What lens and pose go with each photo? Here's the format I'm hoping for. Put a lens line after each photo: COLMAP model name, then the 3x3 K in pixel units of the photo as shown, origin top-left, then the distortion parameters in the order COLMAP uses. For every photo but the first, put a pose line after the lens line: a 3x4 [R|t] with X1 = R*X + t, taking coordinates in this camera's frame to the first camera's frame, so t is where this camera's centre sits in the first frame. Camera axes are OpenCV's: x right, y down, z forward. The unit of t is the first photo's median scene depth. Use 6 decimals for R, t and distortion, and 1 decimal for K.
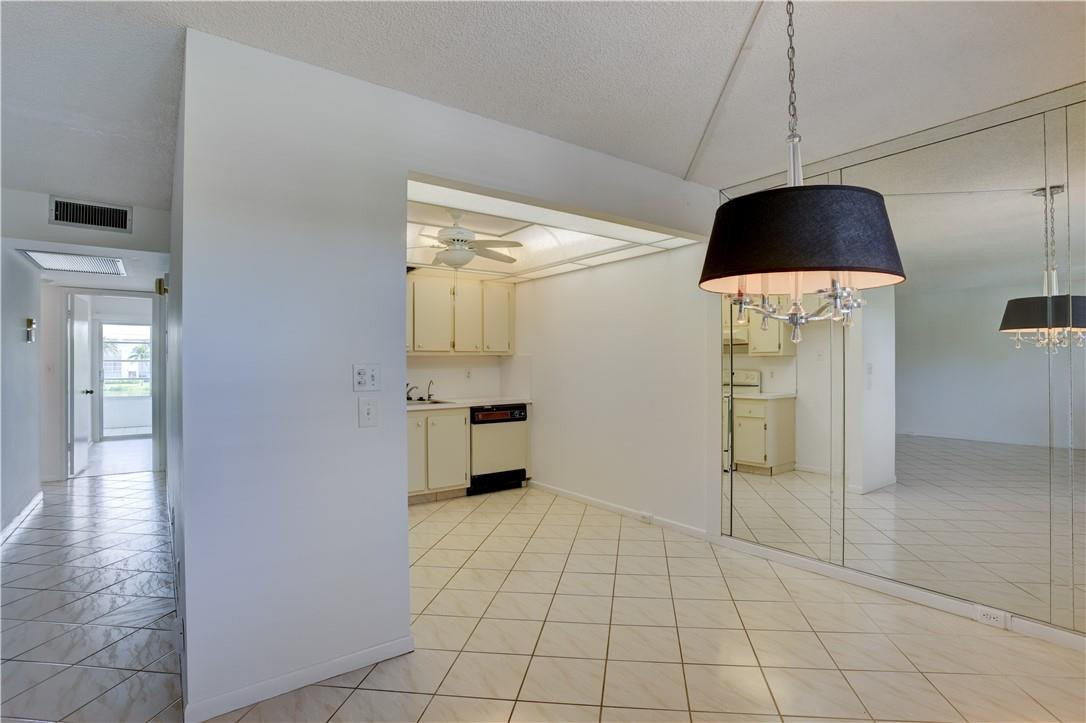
lens RADIAL K [[542.7, 0, 558.6], [0, 542.7, 375.9], [0, 0, 1]] dist [-0.023473, 0.000777]
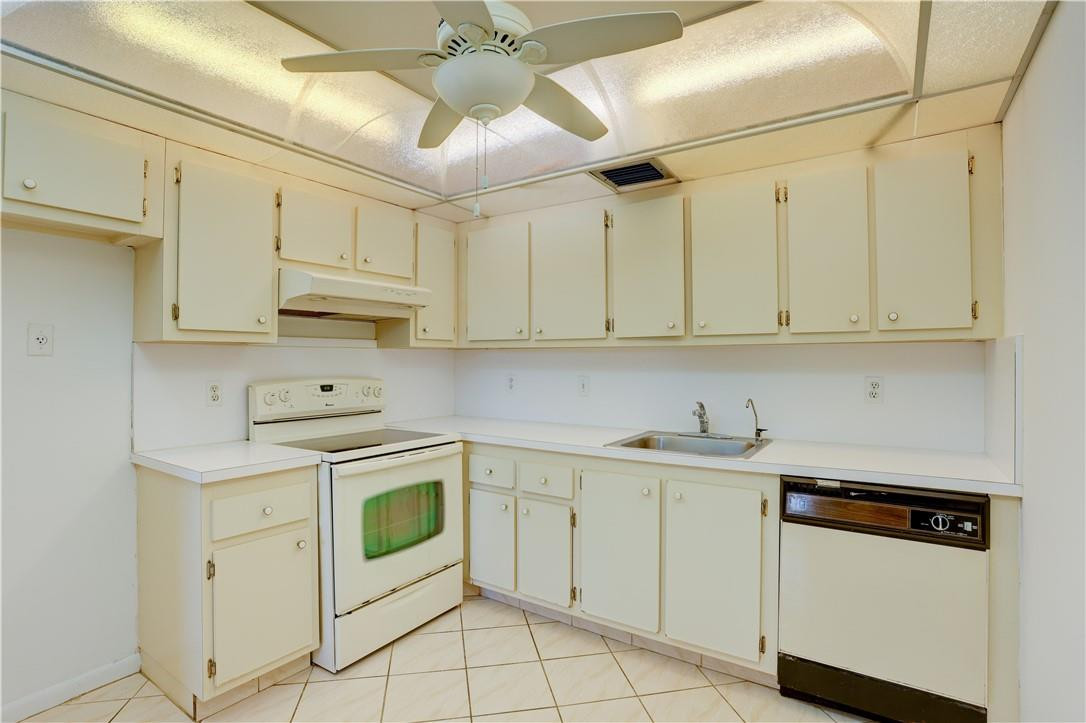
lens RADIAL K [[556.9, 0, 543.0], [0, 556.9, 361.5], [0, 0, 1]] dist [-0.021610, 0.000714]
pose [[0.332299, 0.009843, -0.943123, 0.154992], [-0.022324, 0.999747, 0.002568, -0.021044], [0.942910, 0.020201, 0.332435, 0.702345]]
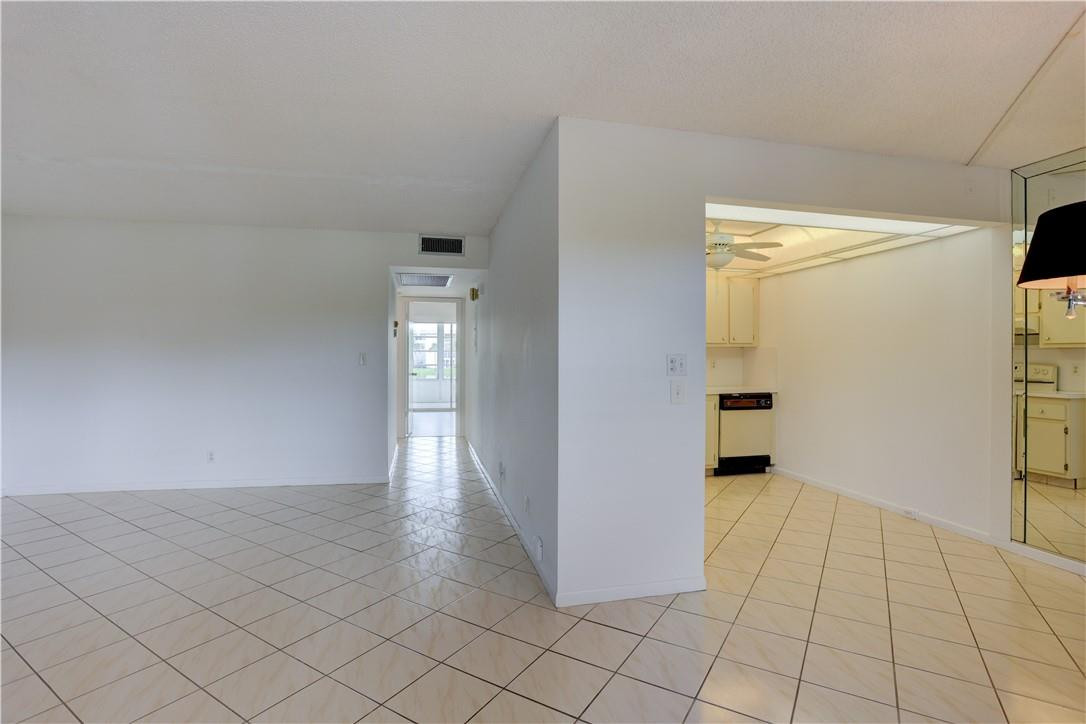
lens RADIAL K [[532.6, 0, 543.0], [0, 532.6, 362.0], [0, 0, 1]] dist [-0.033083, 0.021268]
pose [[0.919130, 0.010724, -0.393809, -0.068555], [-0.014208, 0.999881, -0.005935, 0.003757], [0.393699, 0.011050, 0.919173, -0.120995]]
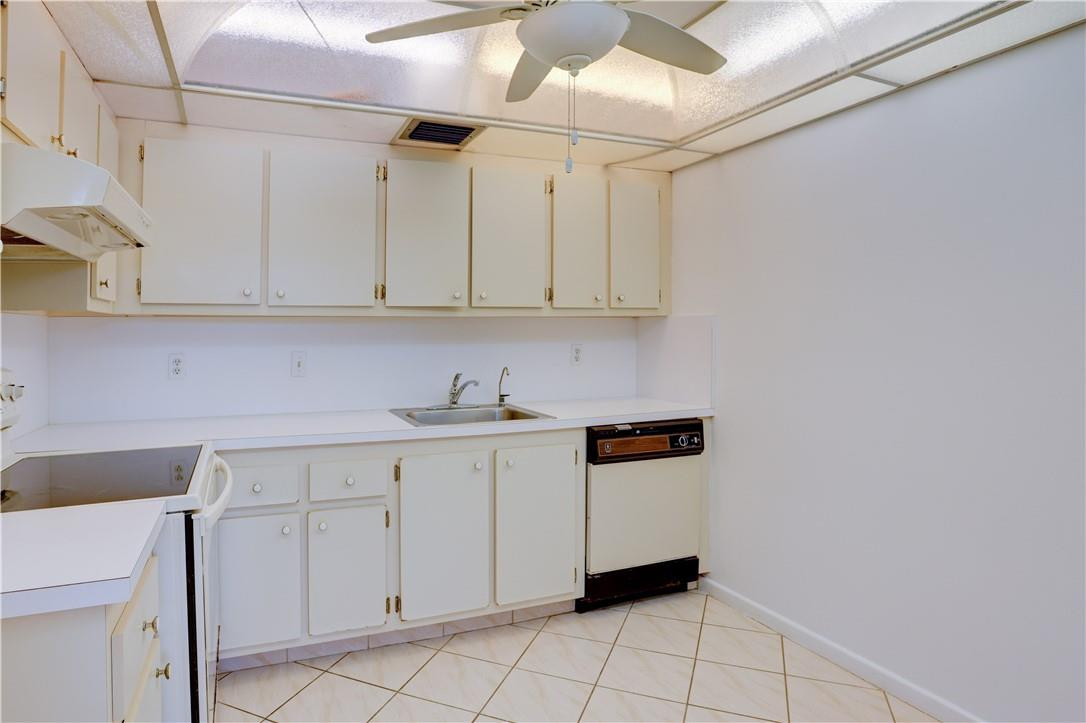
lens RADIAL K [[606.2, 0, 490.5], [0, 606.2, 335.0], [0, 0, 1]] dist [-0.038887, 0.000971]
pose [[0.963196, 0.002778, -0.268785, -0.102454], [-0.006906, 0.999872, -0.014413, -0.013215], [0.268711, 0.015739, 0.963092, 0.475947]]
